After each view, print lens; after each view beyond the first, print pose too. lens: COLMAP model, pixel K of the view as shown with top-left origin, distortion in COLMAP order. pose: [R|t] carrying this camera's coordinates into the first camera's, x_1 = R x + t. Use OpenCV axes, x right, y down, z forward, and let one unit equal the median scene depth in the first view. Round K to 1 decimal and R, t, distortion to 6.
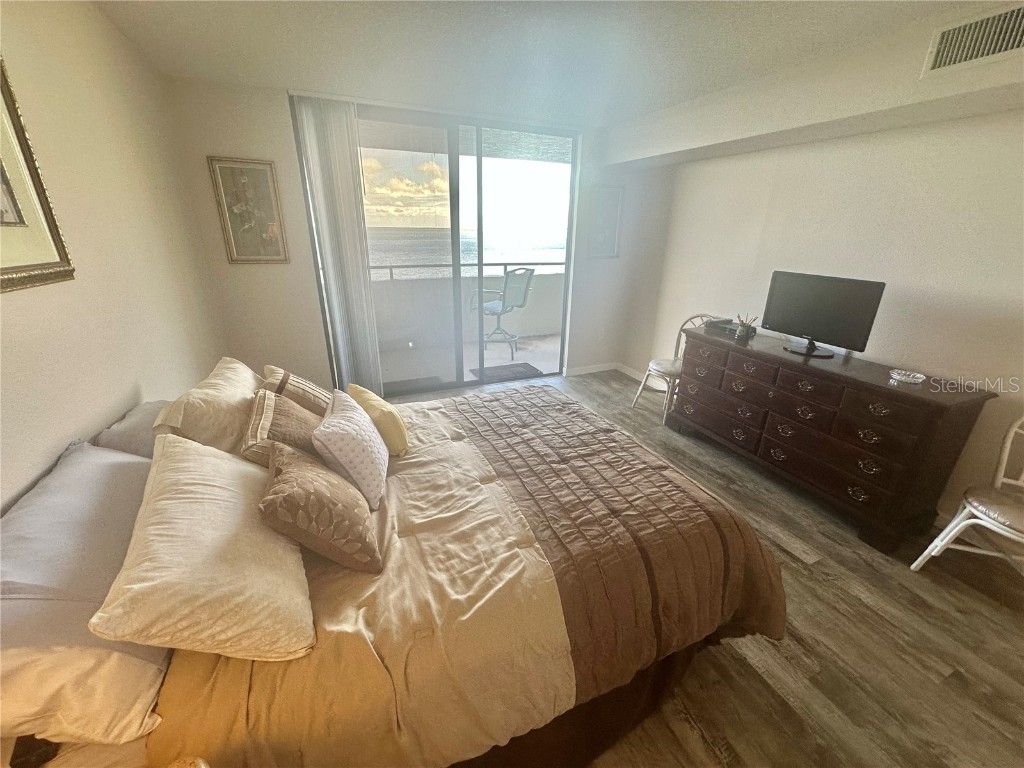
lens RADIAL K [[409.6, 0, 517.5], [0, 409.6, 386.2], [0, 0, 1]] dist [-0.004160, 0.000749]
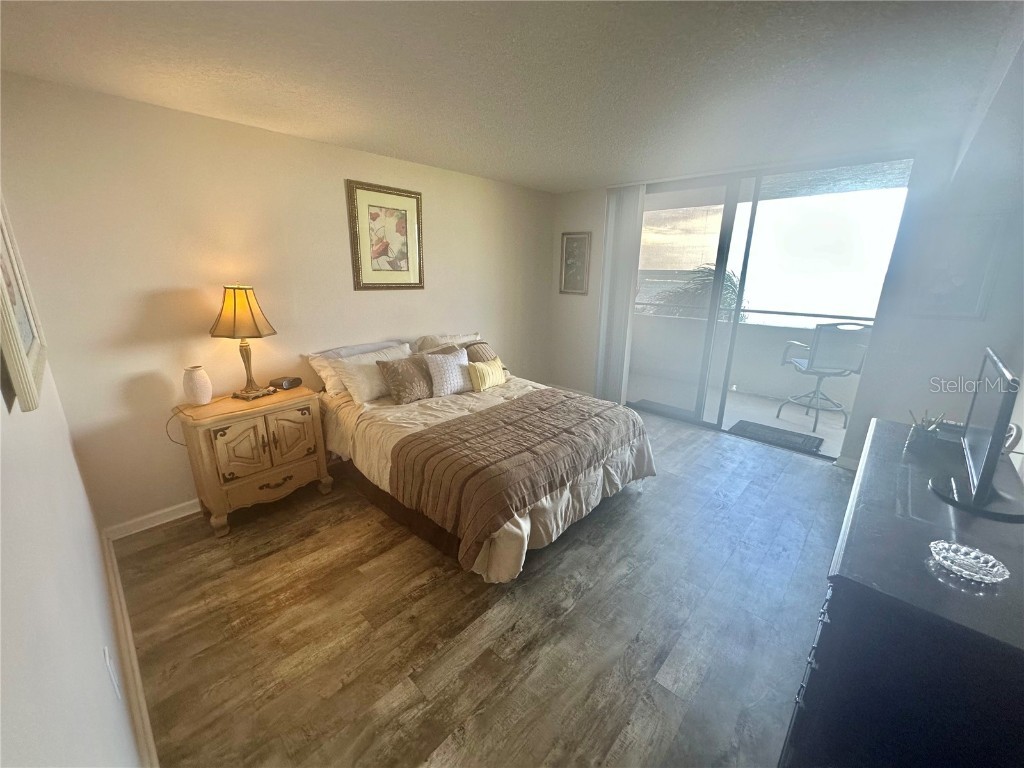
lens RADIAL K [[409.6, 0, 508.5], [0, 409.6, 387.4], [0, 0, 1]] dist [-0.004160, 0.000749]
pose [[0.383864, 0.251043, -0.888609, 0.645198], [-0.336571, 0.934170, 0.118522, -0.054208], [0.859865, 0.253583, 0.443088, 0.139247]]
